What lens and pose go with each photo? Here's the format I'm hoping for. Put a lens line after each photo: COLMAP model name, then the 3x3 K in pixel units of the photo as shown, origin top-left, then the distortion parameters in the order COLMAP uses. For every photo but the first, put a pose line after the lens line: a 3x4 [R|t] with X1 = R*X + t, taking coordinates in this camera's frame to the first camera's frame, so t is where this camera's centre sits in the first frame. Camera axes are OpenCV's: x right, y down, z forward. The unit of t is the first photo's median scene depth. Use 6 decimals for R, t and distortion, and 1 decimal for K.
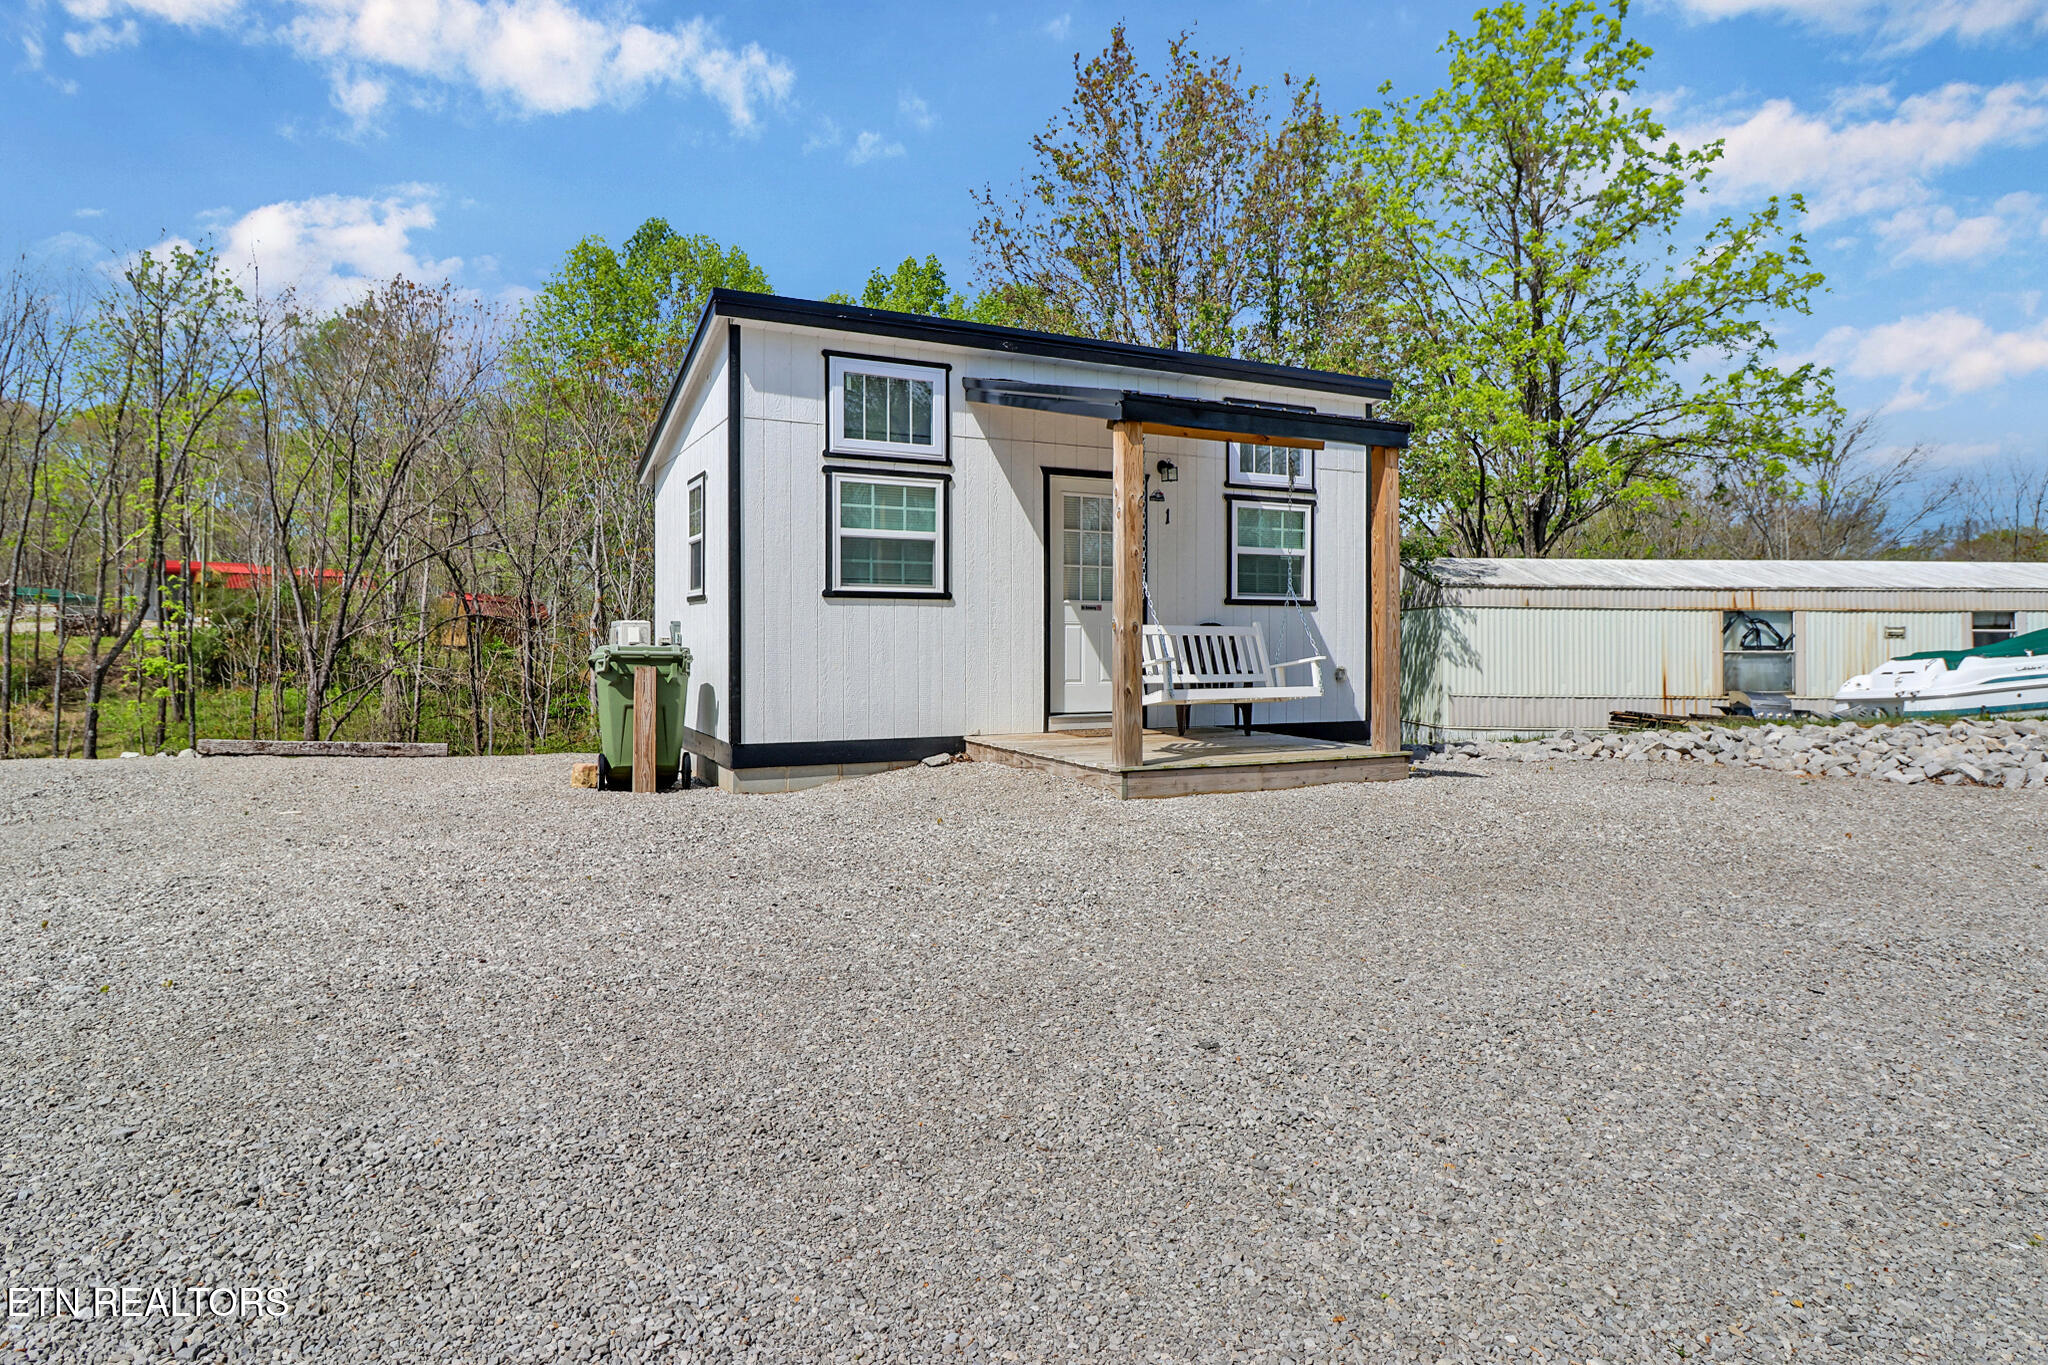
lens RADIAL K [[1134.1, 0, 1040.2], [0, 1134.1, 677.8], [0, 0, 1]] dist [-0.002062, -0.000530]
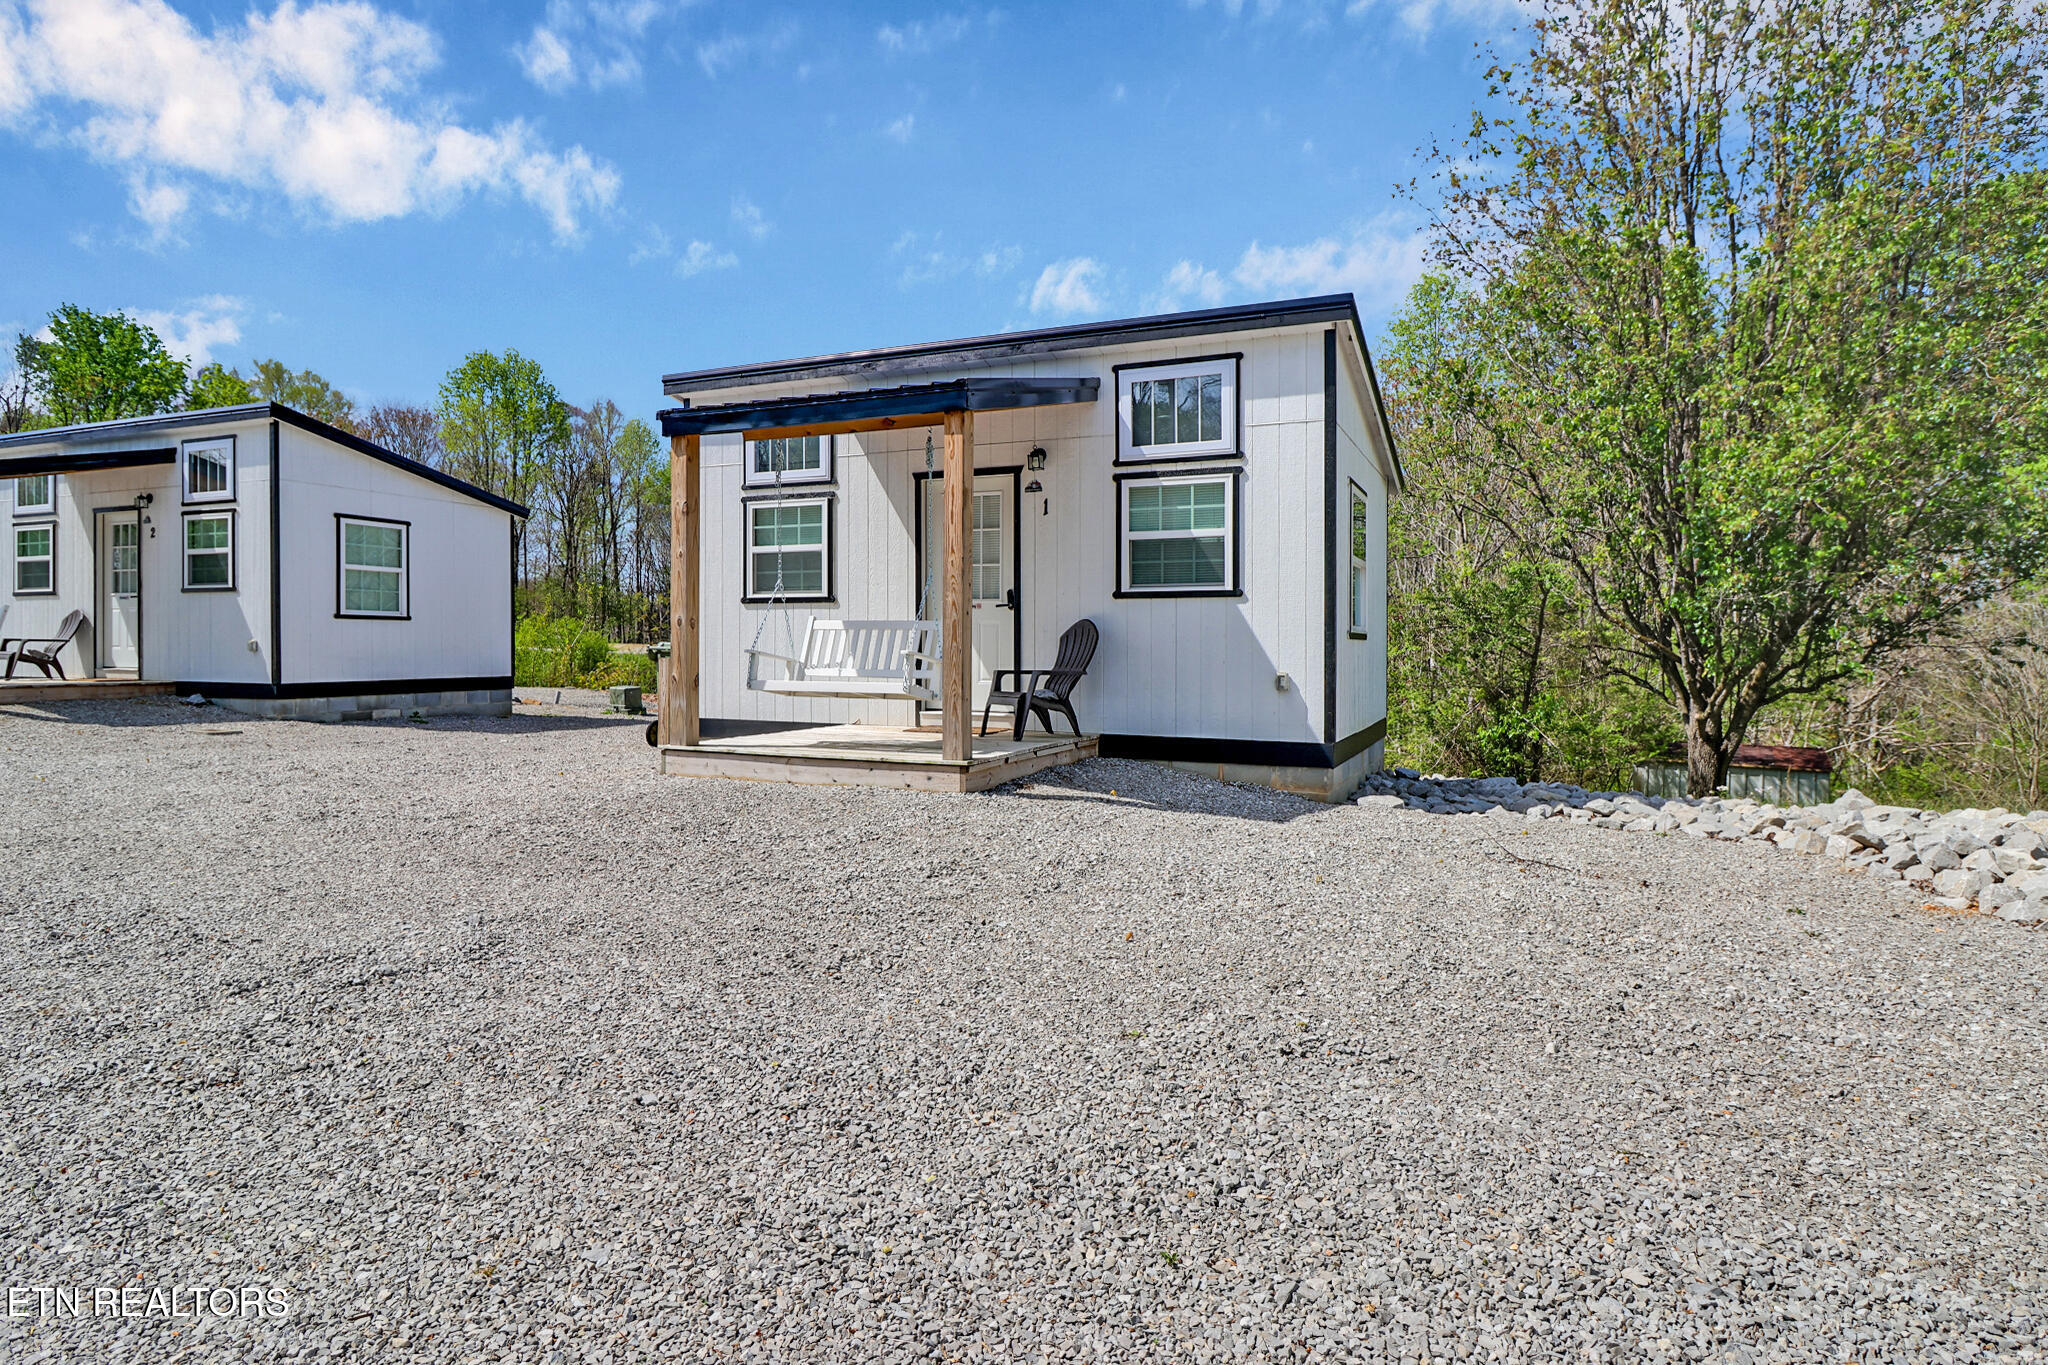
lens RADIAL K [[1134.1, 0, 1036.7], [0, 1134.1, 665.9], [0, 0, 1]] dist [-0.002062, -0.000530]
pose [[0.637498, 0.016322, -0.770279, 0.918402], [-0.027866, 0.999610, -0.001880, -0.009406], [0.769948, 0.022663, 0.637704, 0.438134]]
